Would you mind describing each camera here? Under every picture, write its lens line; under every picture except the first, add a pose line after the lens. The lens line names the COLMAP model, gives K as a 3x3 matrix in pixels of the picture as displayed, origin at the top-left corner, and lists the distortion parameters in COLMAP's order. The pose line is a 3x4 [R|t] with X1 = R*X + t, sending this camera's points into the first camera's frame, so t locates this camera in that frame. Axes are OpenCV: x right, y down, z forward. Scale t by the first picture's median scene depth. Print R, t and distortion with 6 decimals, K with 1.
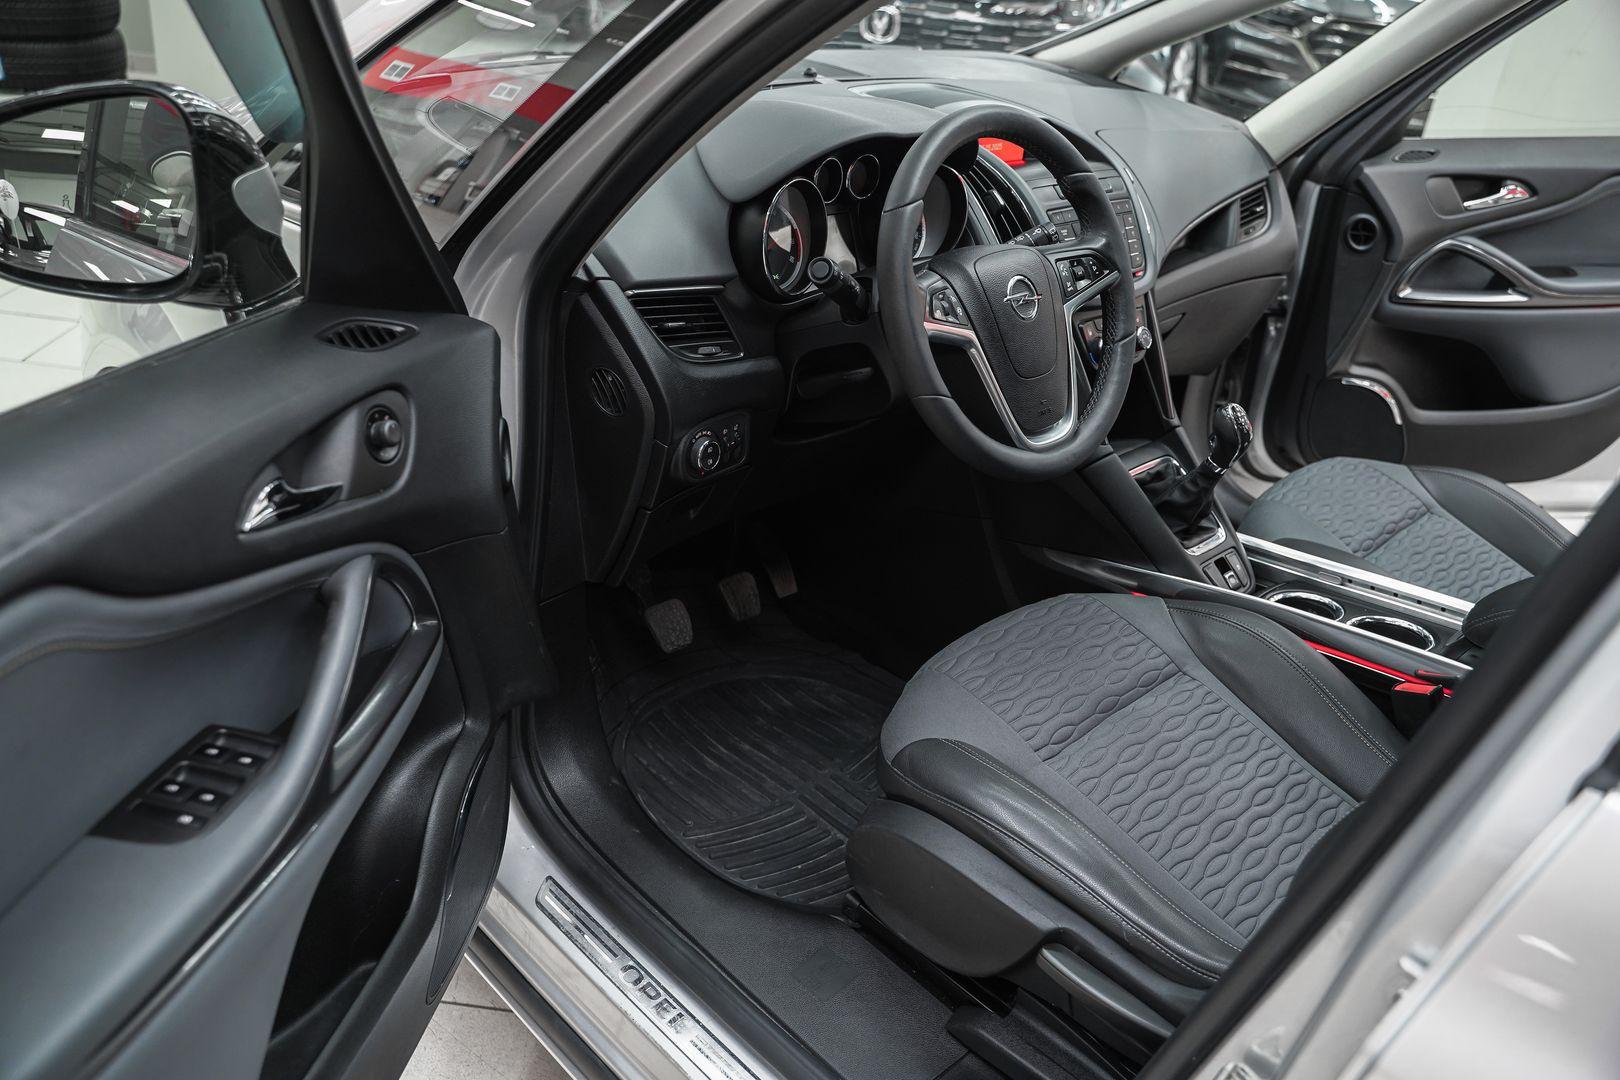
lens RADIAL K [[1296.6, 0, 802.2], [0, 1296.6, 537.6], [0, 0, 1]] dist [-0.119626, 0.094524]
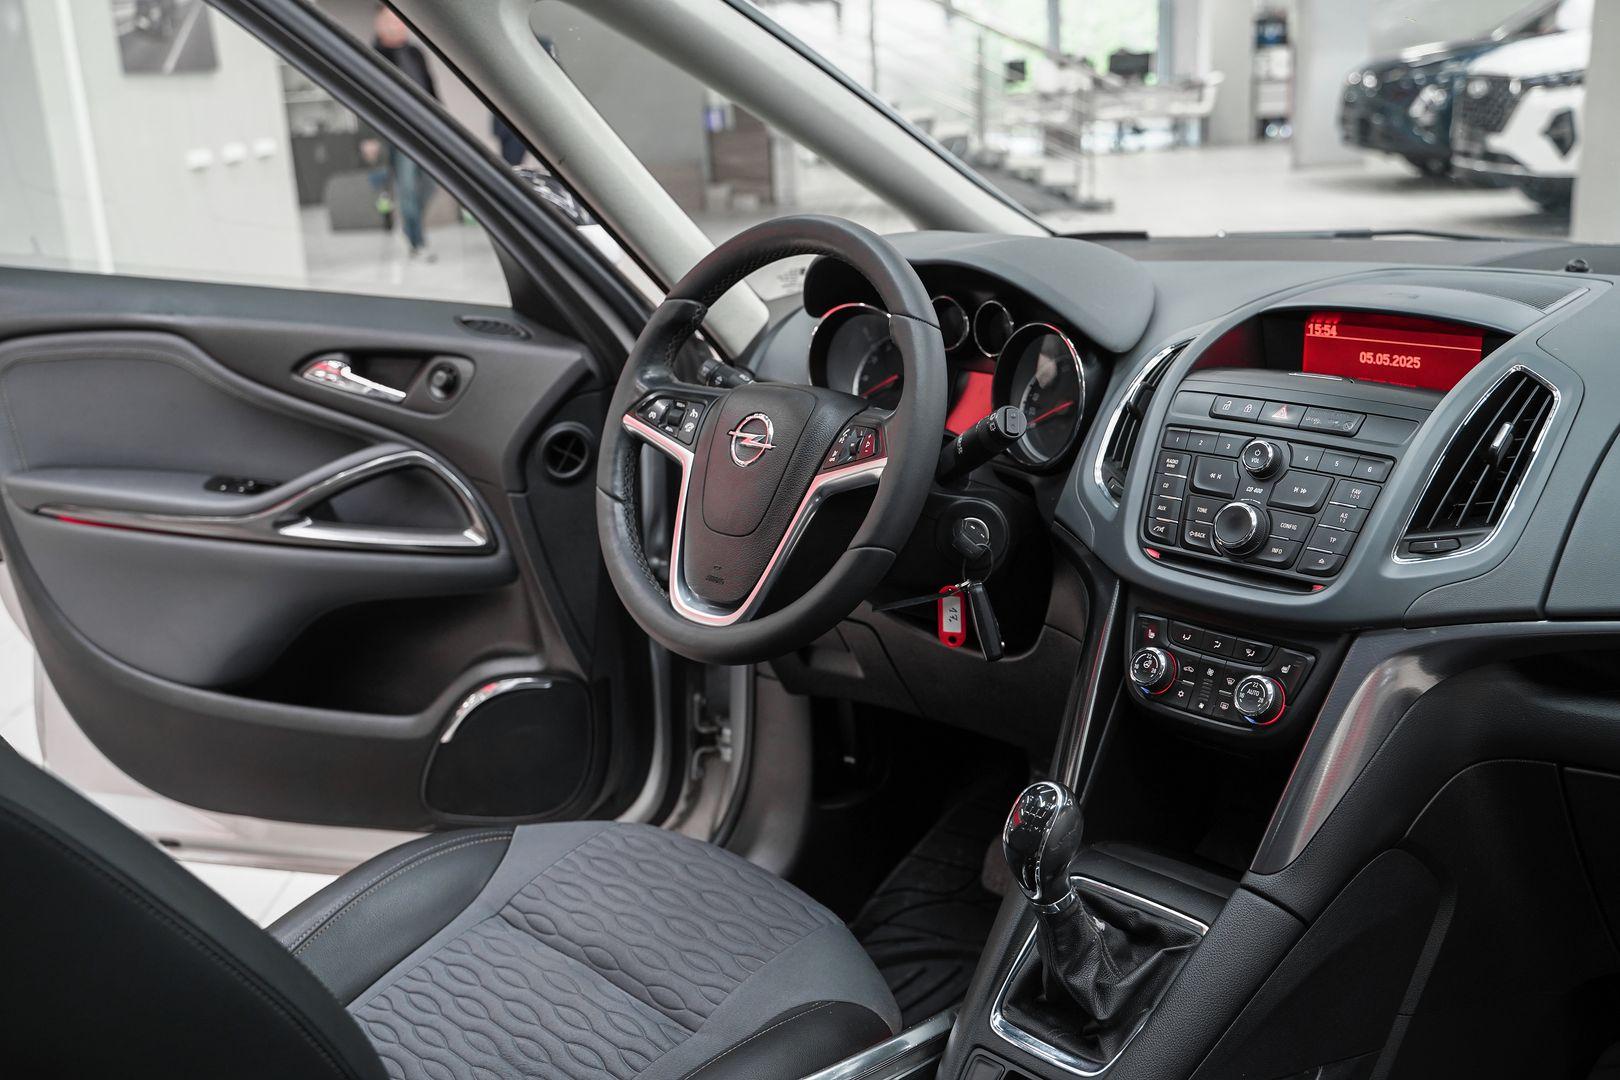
lens RADIAL K [[1603.8, 0, 787.2], [0, 1603.8, 511.8], [0, 0, 1]] dist [-0.071002, 0.093231]
pose [[-0.018352, 0.168914, -0.985460, 0.914785], [-0.433115, 0.887005, 0.160104, -0.246950], [0.901152, 0.429756, 0.056880, 0.761210]]
